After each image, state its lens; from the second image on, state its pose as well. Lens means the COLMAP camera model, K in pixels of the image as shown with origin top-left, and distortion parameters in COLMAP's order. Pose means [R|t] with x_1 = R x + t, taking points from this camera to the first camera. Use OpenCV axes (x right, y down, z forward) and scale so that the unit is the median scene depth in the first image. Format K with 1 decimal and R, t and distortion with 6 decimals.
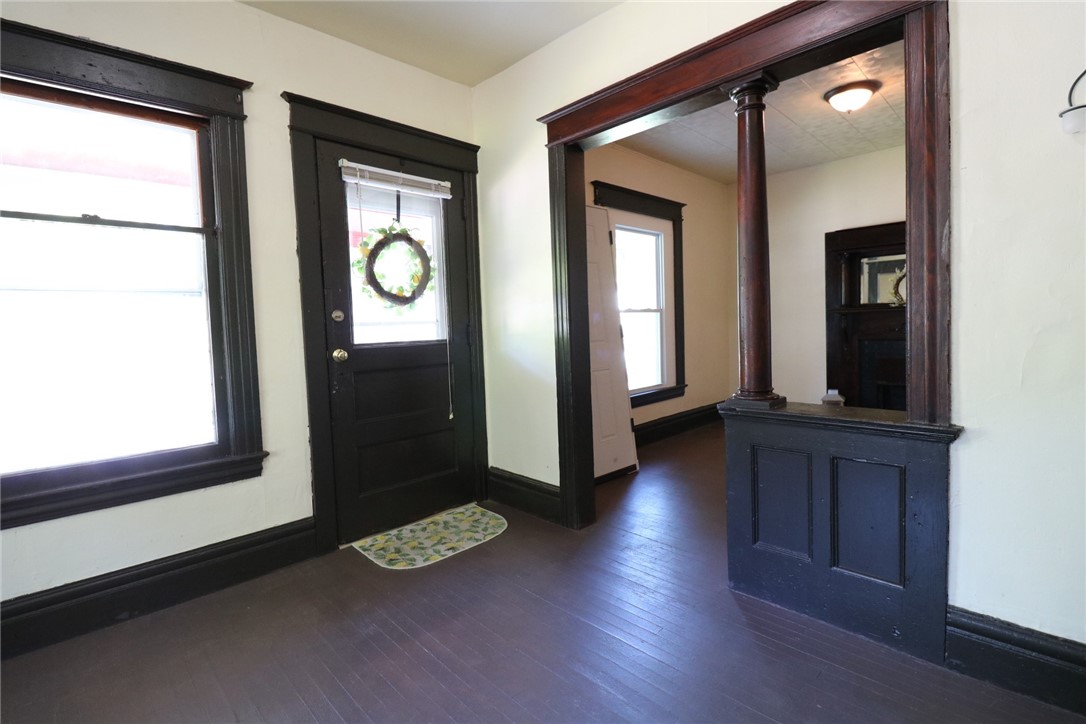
lens RADIAL K [[500.3, 0, 549.3], [0, 500.3, 355.1], [0, 0, 1]] dist [0.001858, -0.013289]
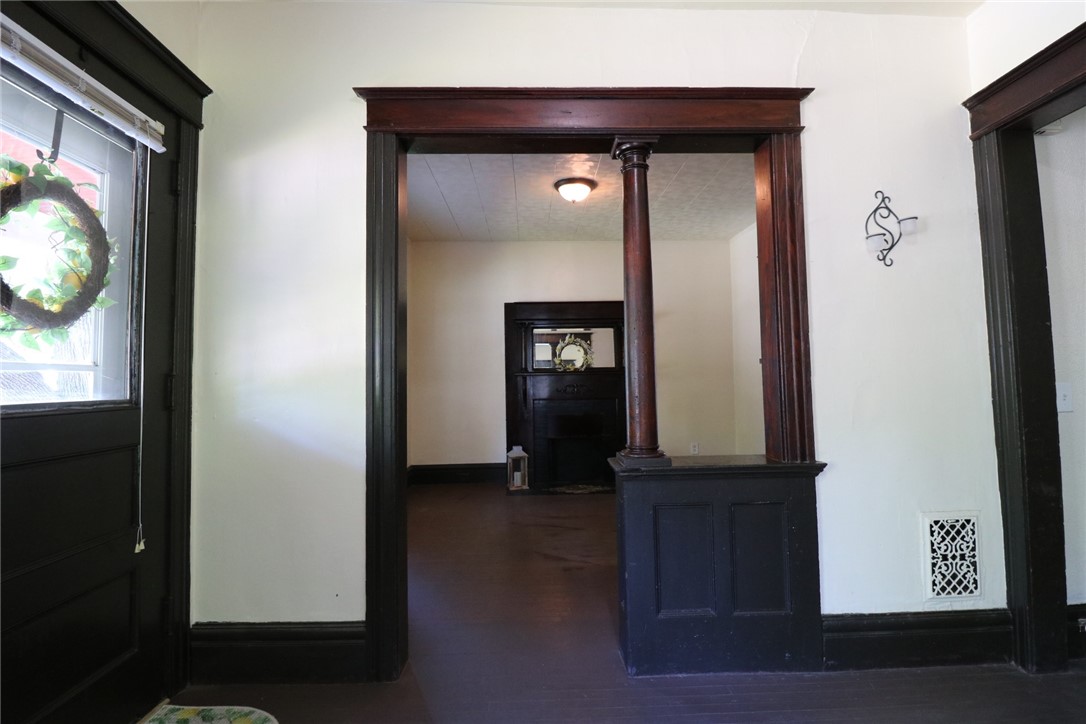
lens RADIAL K [[500.3, 0, 549.3], [0, 500.3, 355.1], [0, 0, 1]] dist [0.001858, -0.013289]
pose [[0.685083, 0.057207, 0.726215, -0.296827], [0.036409, 0.992977, -0.112568, -0.003070], [-0.727554, 0.103560, 0.678189, 0.320569]]
